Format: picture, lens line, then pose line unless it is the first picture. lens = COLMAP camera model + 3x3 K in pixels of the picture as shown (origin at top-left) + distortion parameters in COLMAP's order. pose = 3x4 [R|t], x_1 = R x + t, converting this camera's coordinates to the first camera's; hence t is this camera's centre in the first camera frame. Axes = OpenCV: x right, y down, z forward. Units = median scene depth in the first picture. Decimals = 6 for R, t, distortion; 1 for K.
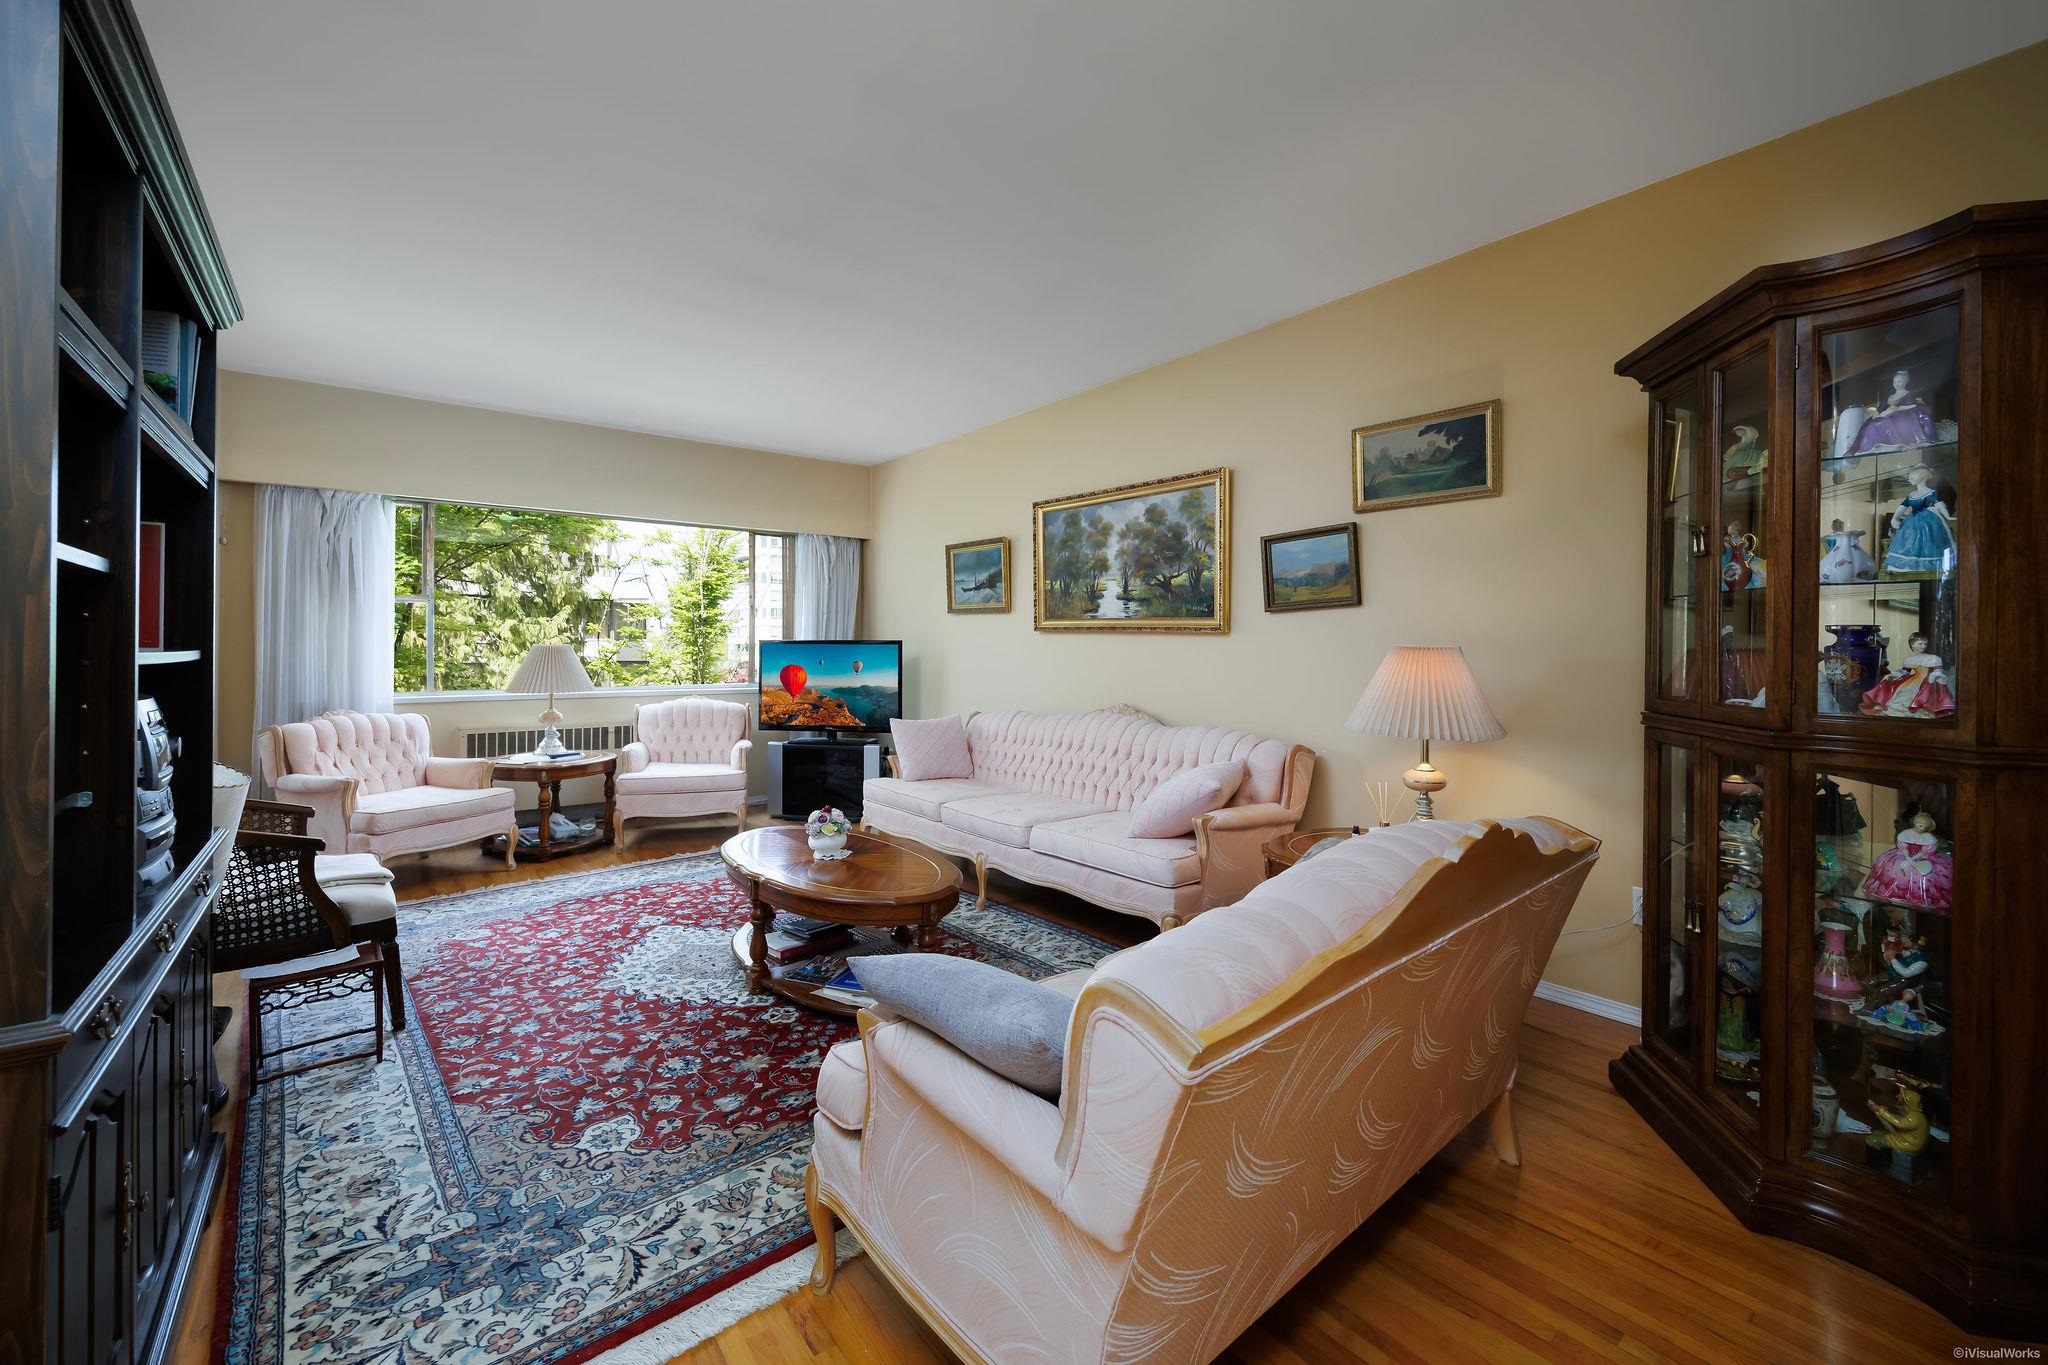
lens RADIAL K [[829.6, 0, 1030.9], [0, 829.6, 644.8], [0, 0, 1]] dist [-0.010089, -0.000315]
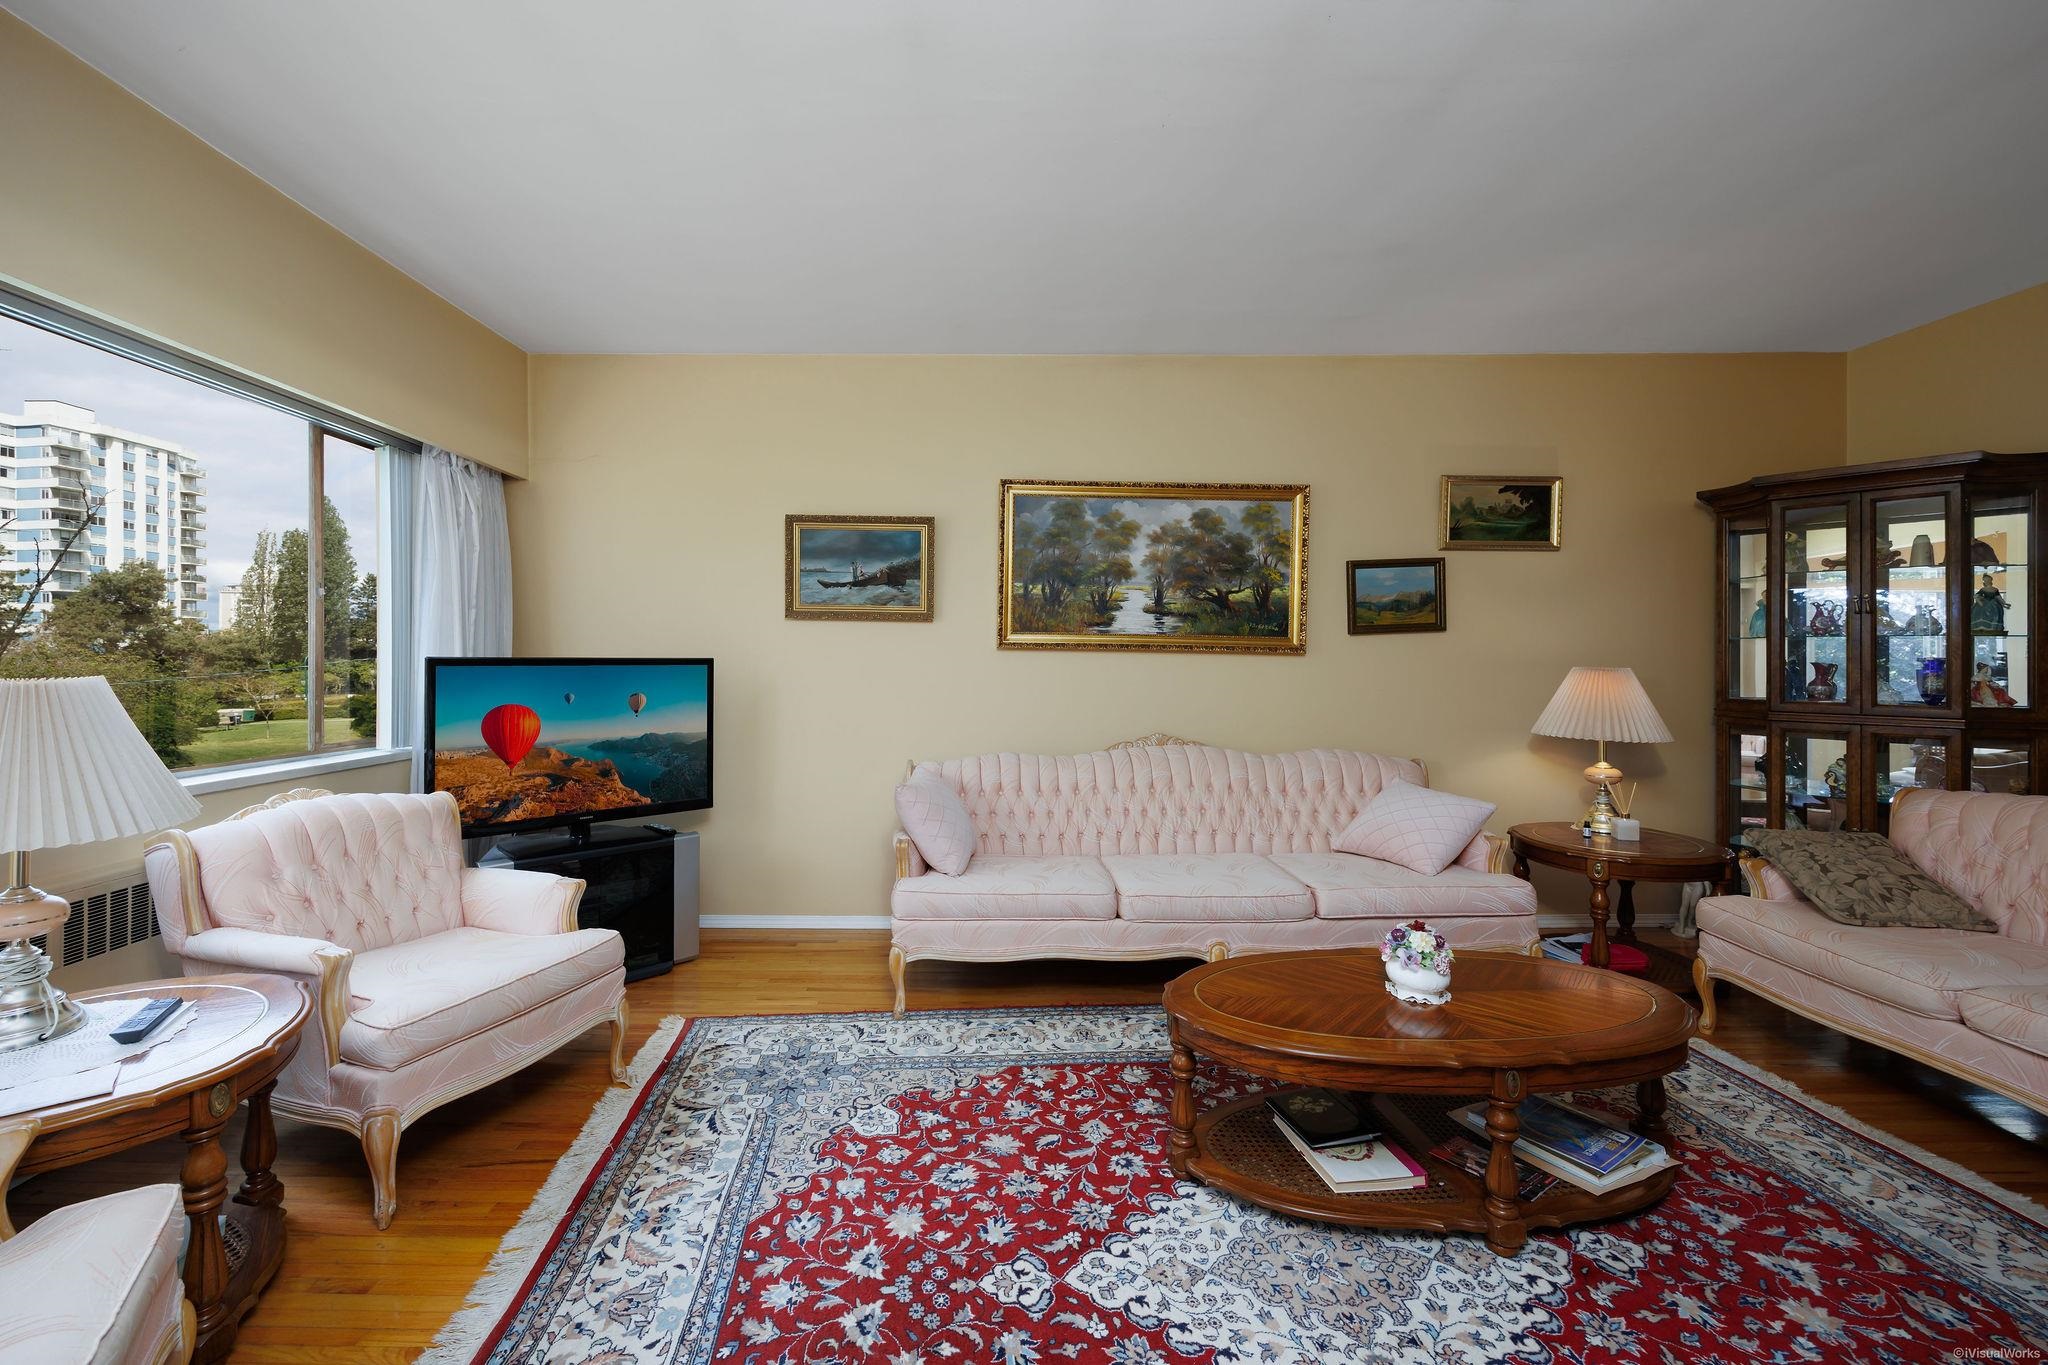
lens RADIAL K [[829.6, 0, 951.7], [0, 829.6, 657.4], [0, 0, 1]] dist [-0.010089, -0.000315]
pose [[0.625685, 0.002524, 0.780072, -0.720318], [-0.002046, 0.999997, -0.001594, -0.006651], [-0.780073, -0.000599, 0.625688, 0.644564]]
